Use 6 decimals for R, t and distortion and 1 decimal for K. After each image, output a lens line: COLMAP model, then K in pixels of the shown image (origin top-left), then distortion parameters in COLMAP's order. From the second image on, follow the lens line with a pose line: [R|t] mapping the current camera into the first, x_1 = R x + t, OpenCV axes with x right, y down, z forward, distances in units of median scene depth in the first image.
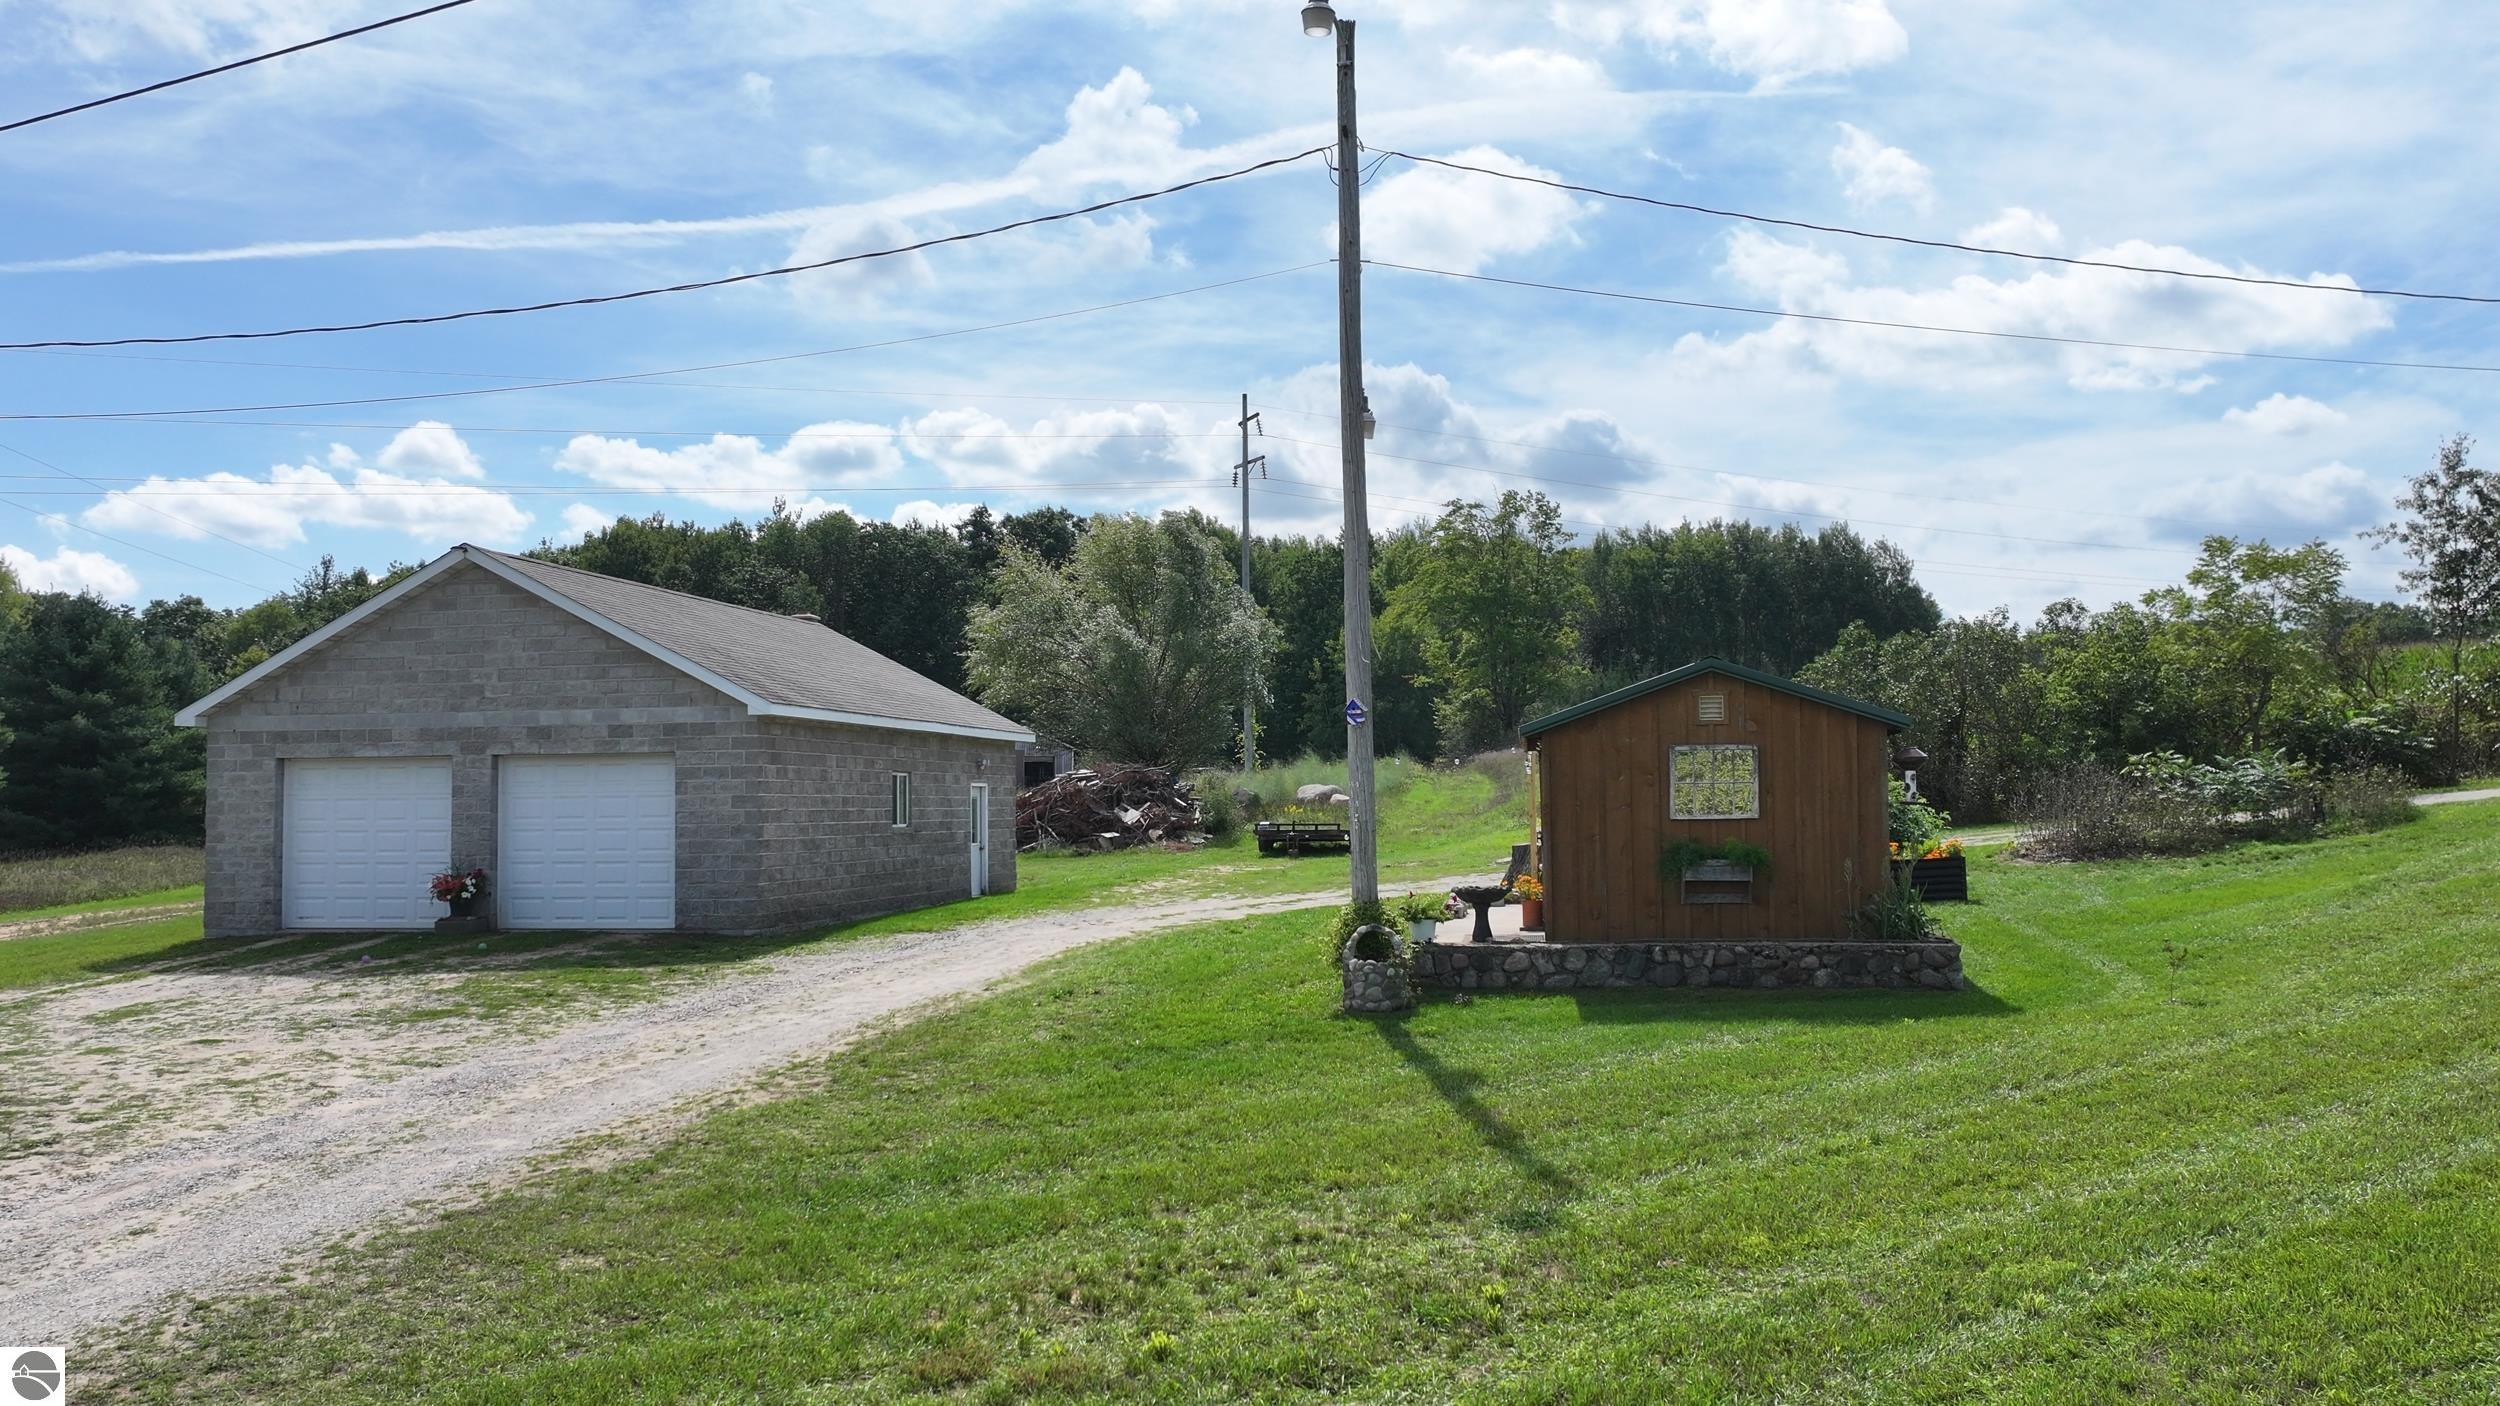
lens RADIAL K [[2053.6, 0, 1248.5], [0, 2053.6, 716.2], [0, 0, 1]] dist [0.008469, -0.010091]
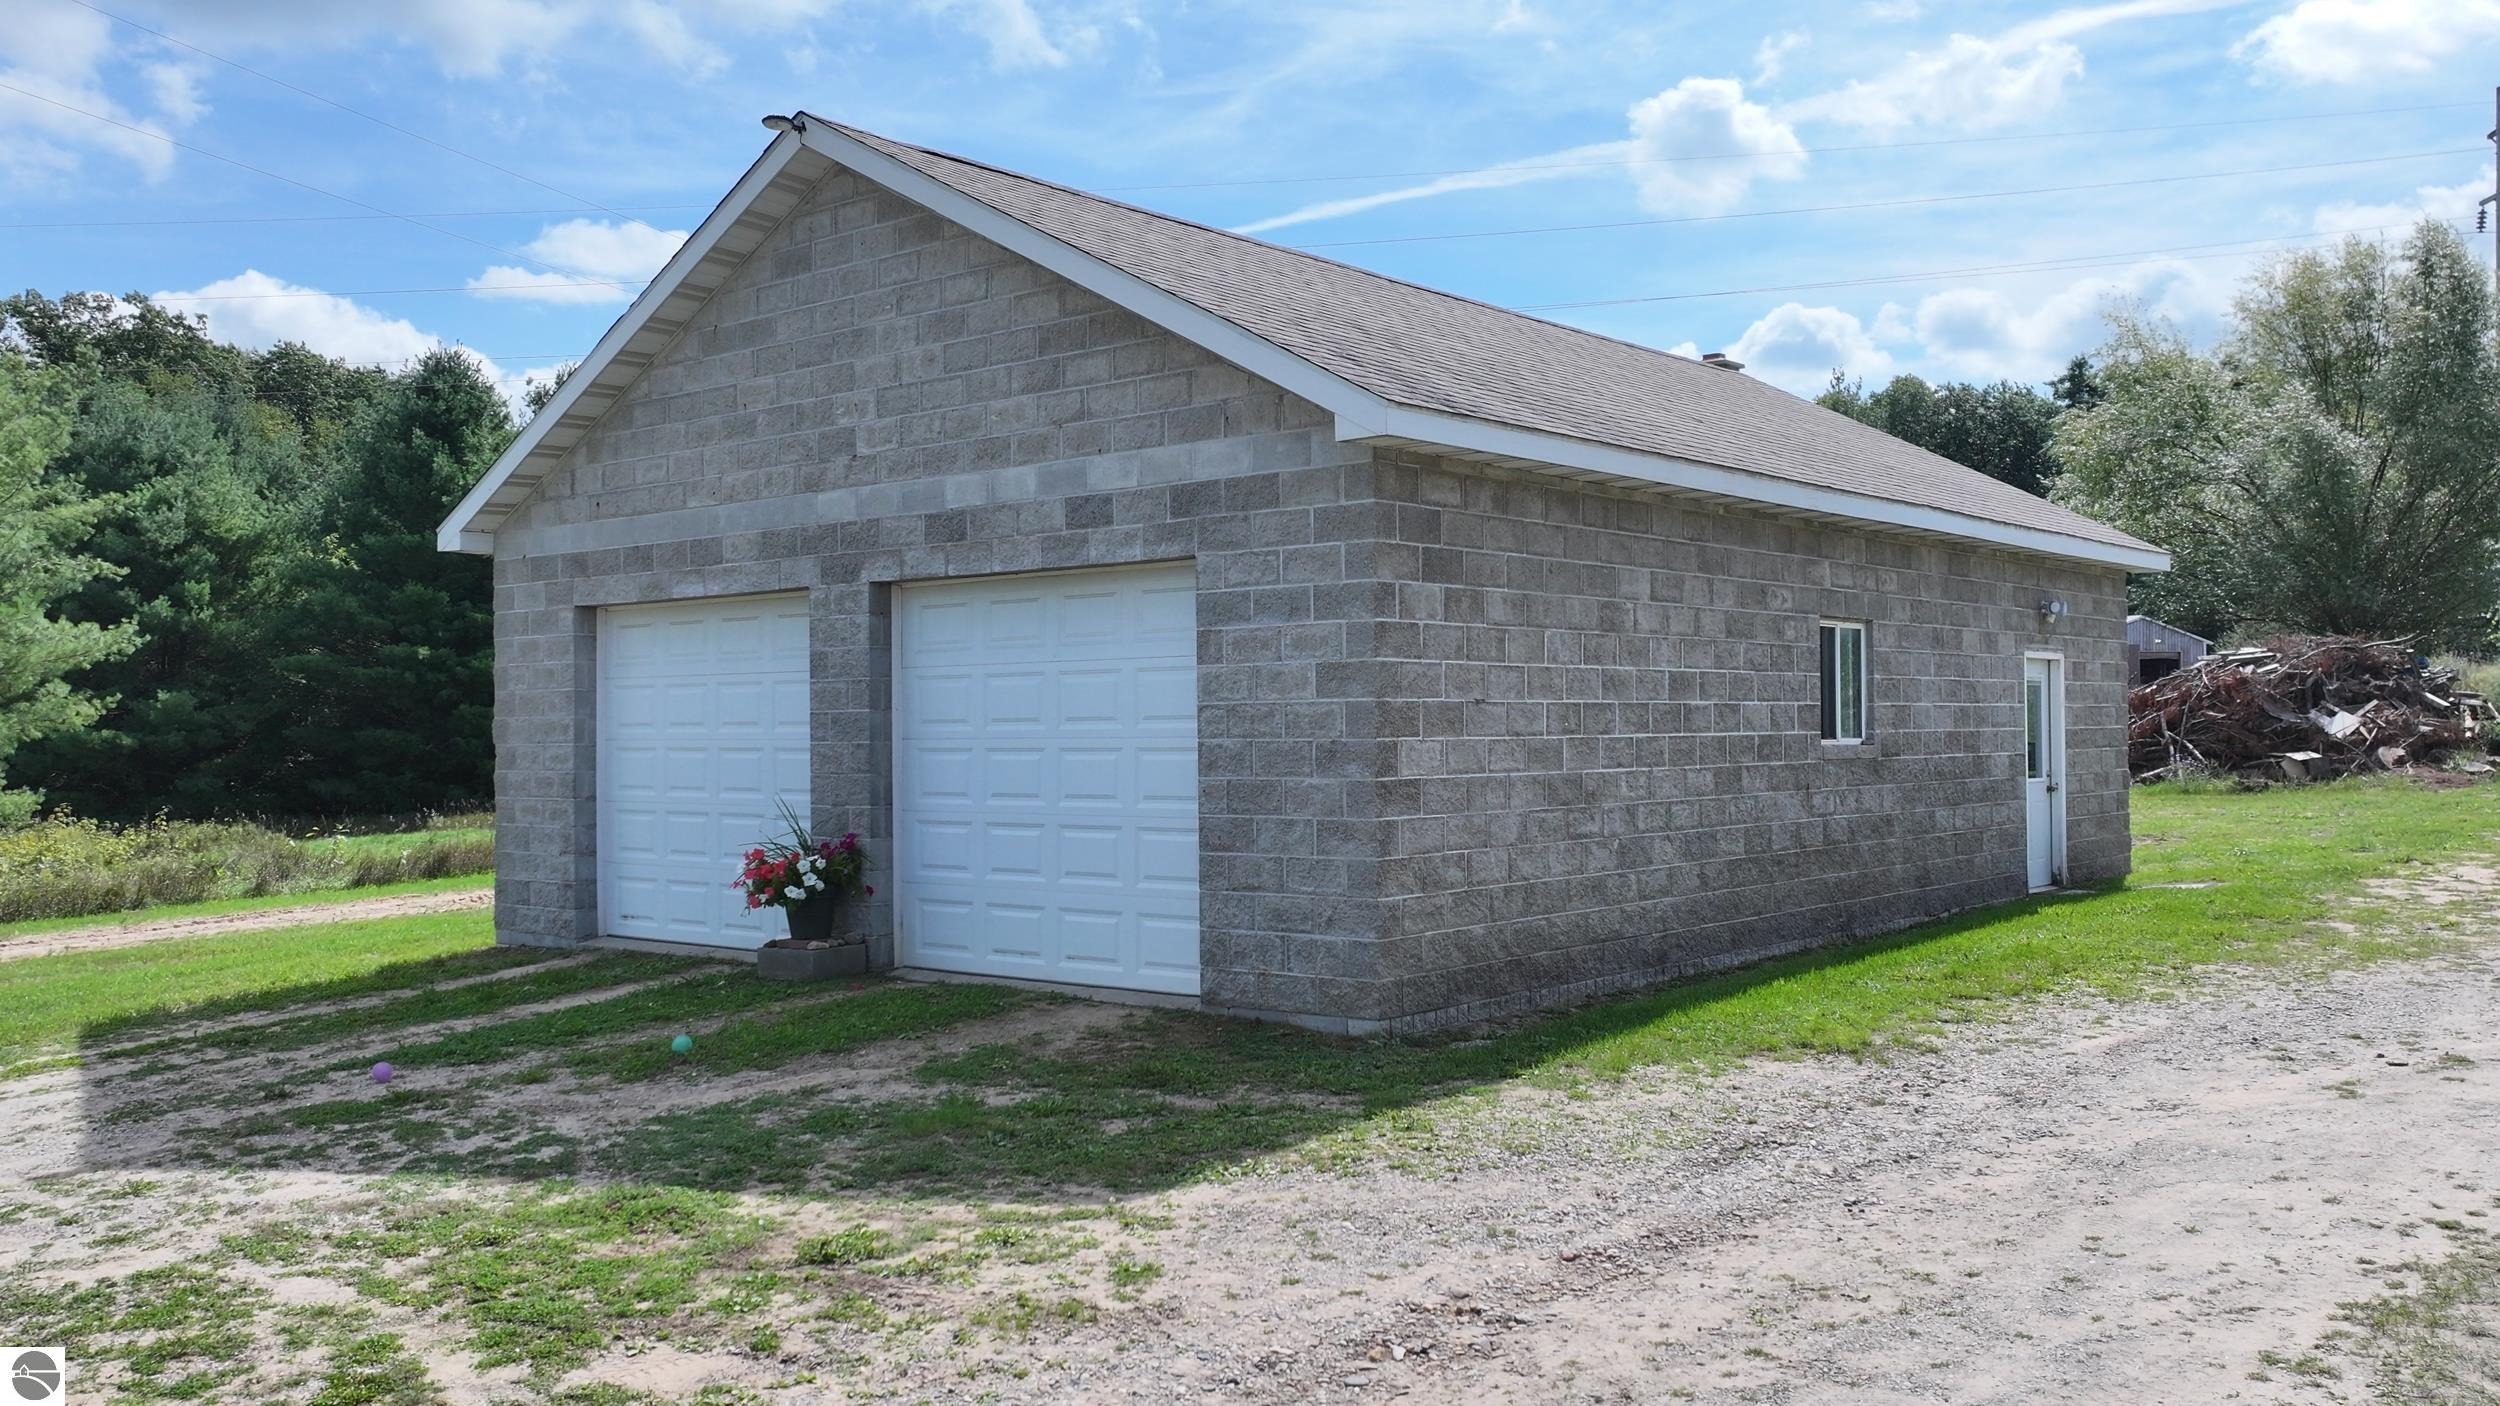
lens RADIAL K [[2053.6, 0, 1248.5], [0, 2053.6, 716.2], [0, 0, 1]] dist [0.008469, -0.010091]
pose [[0.869148, -0.001323, -0.494551, -0.072029], [0.023000, 0.999023, 0.037748, 0.032452], [0.494018, -0.044183, 0.868328, 0.637881]]
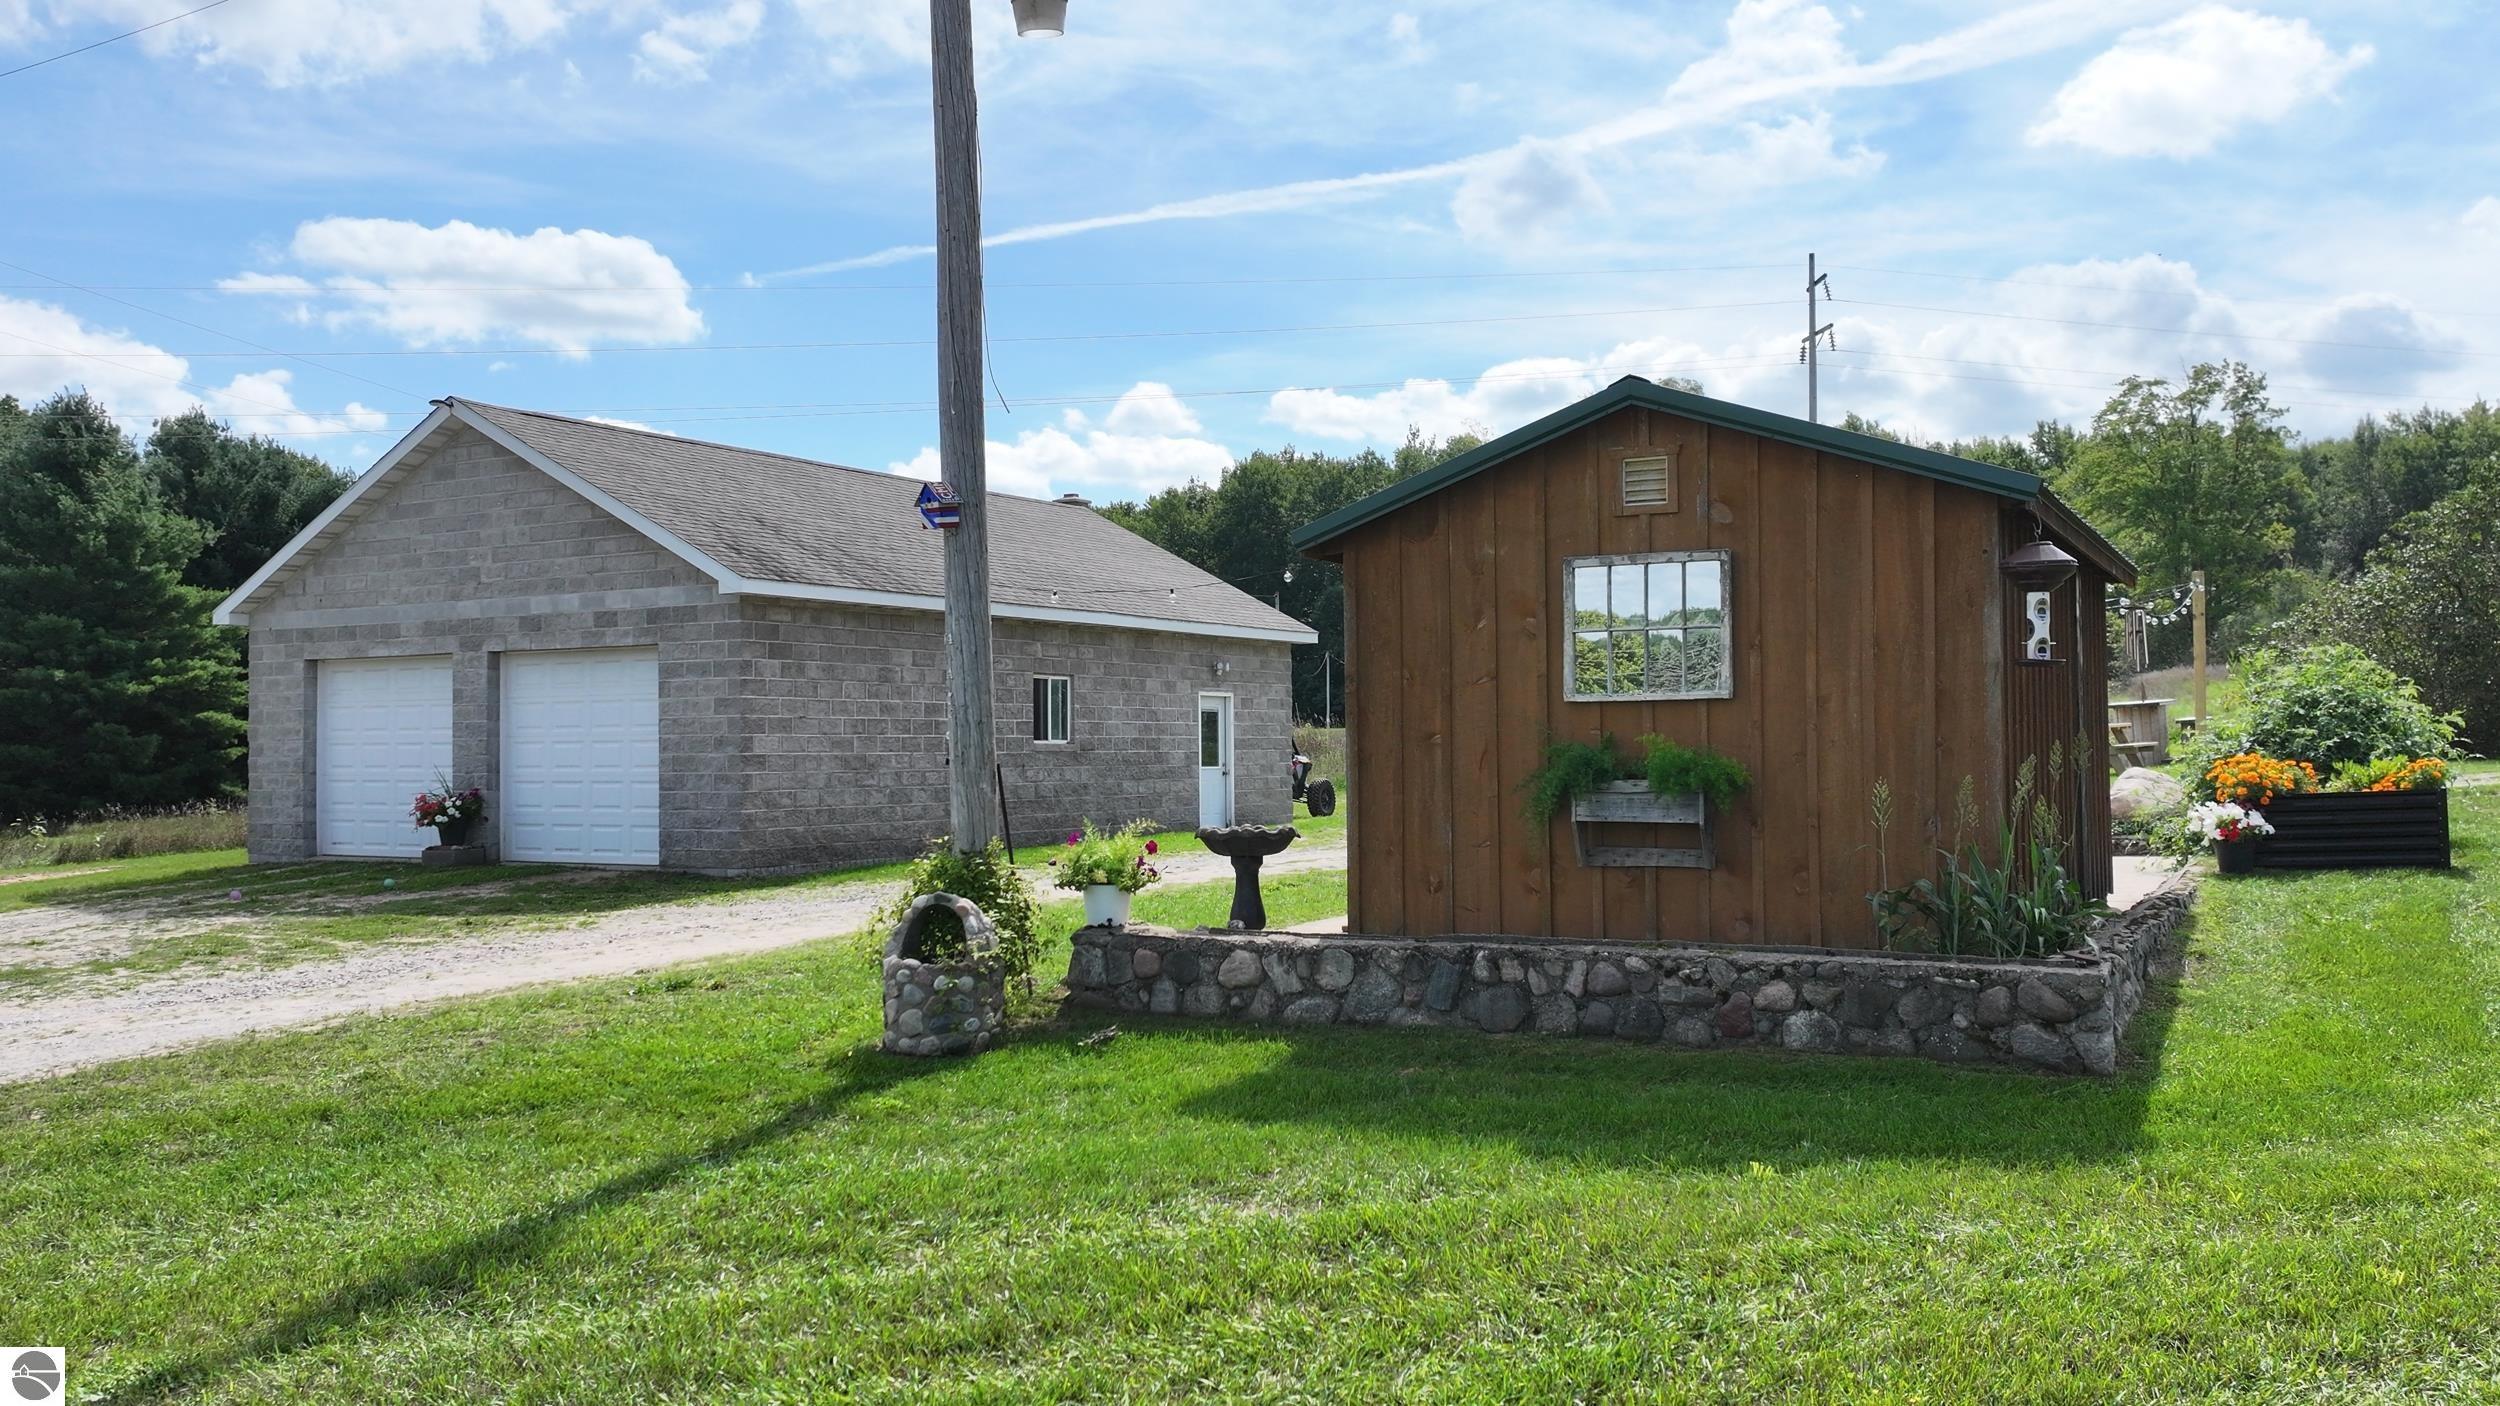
lens RADIAL K [[2053.6, 0, 1248.5], [0, 2053.6, 716.2], [0, 0, 1]] dist [0.008469, -0.010091]
pose [[0.940843, -0.002488, -0.338832, 0.197820], [0.012908, 0.999510, 0.028503, 0.024752], [0.338596, -0.031191, 0.940415, 0.318287]]
